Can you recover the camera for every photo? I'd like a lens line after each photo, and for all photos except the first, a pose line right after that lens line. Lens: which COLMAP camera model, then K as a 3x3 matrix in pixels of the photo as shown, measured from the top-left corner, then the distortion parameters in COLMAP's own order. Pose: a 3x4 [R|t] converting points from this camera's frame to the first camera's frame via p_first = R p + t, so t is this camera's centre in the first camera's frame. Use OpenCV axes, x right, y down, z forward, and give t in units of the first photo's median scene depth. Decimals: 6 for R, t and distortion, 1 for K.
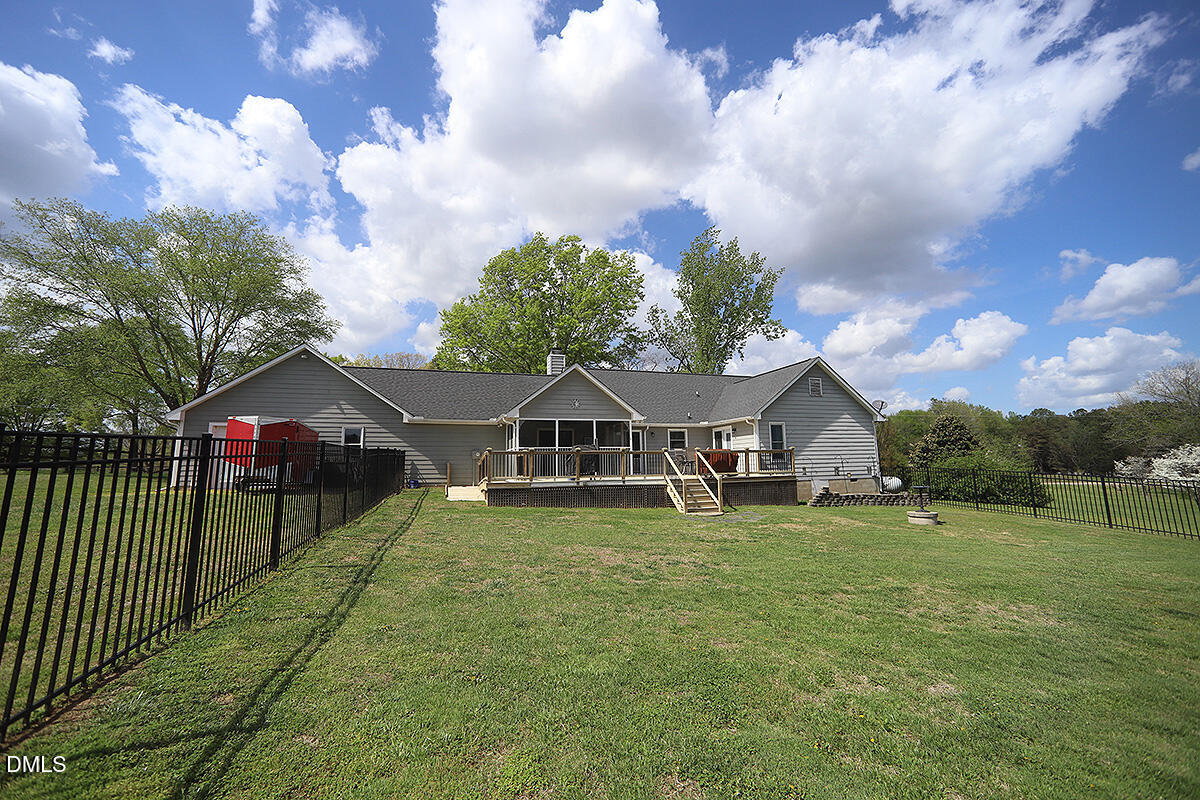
lens RADIAL K [[481.1, 0, 596.1], [0, 481.1, 397.4], [0, 0, 1]] dist [-0.063866, 0.029731]
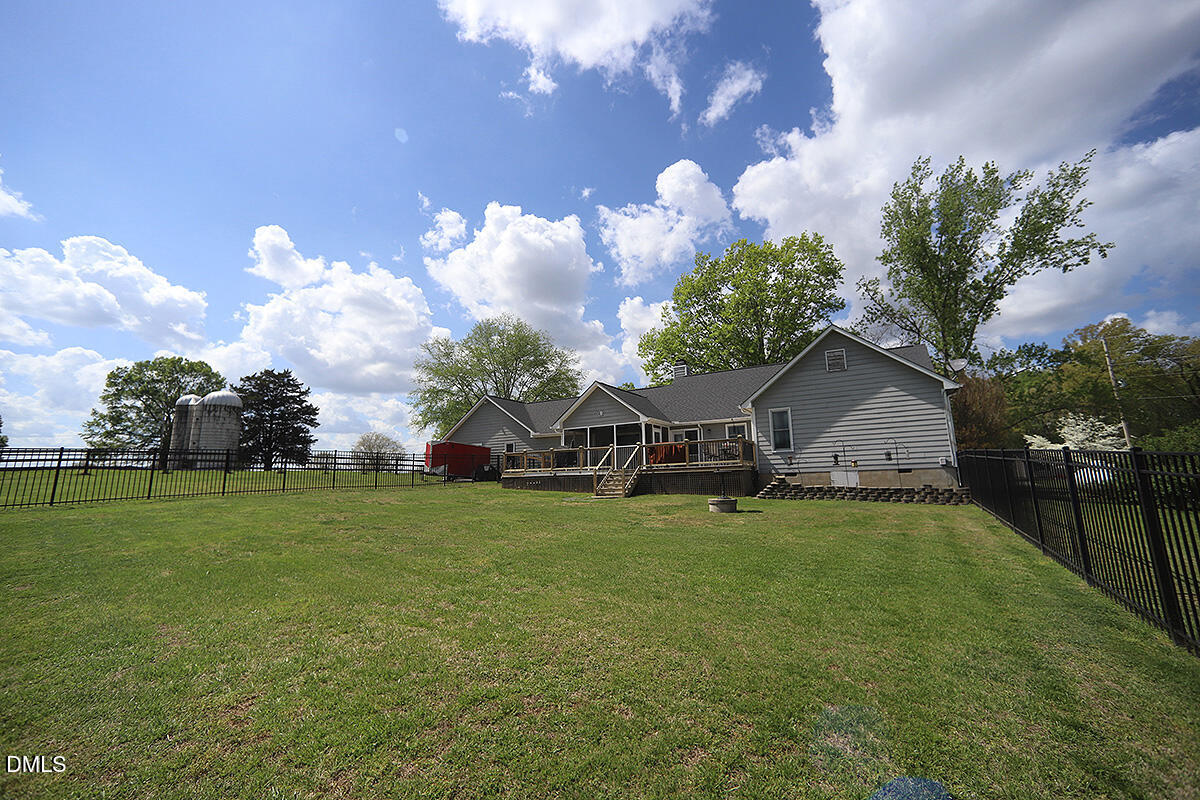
lens RADIAL K [[481.1, 0, 596.1], [0, 481.1, 397.4], [0, 0, 1]] dist [-0.063866, 0.029731]
pose [[0.651258, -0.126921, -0.748167, 0.807404], [0.119838, 0.990744, -0.063758, 0.045341], [0.749334, -0.048136, 0.660440, 0.126381]]
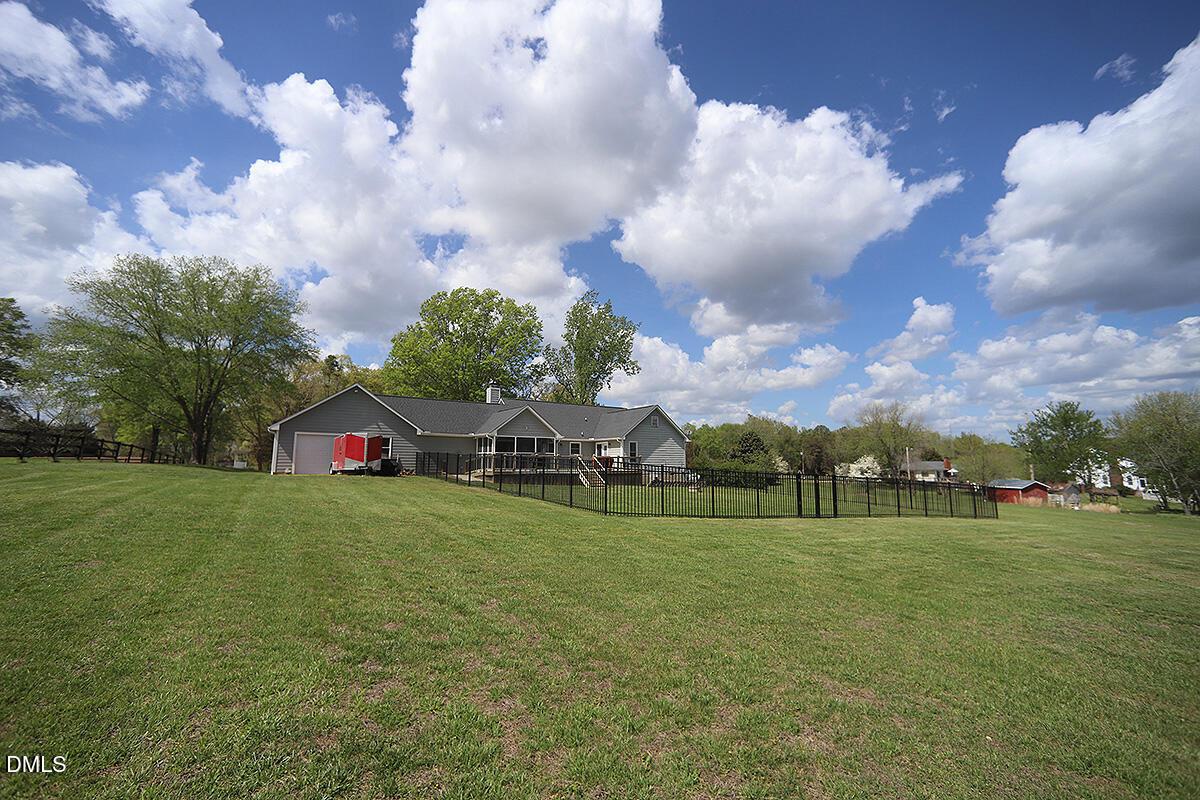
lens RADIAL K [[481.1, 0, 596.1], [0, 481.1, 397.4], [0, 0, 1]] dist [-0.063866, 0.029731]
pose [[0.954375, 0.055507, 0.293407, -0.279012], [-0.056233, 0.998400, -0.005970, -0.088619], [-0.293269, -0.010802, 0.955969, -0.650842]]
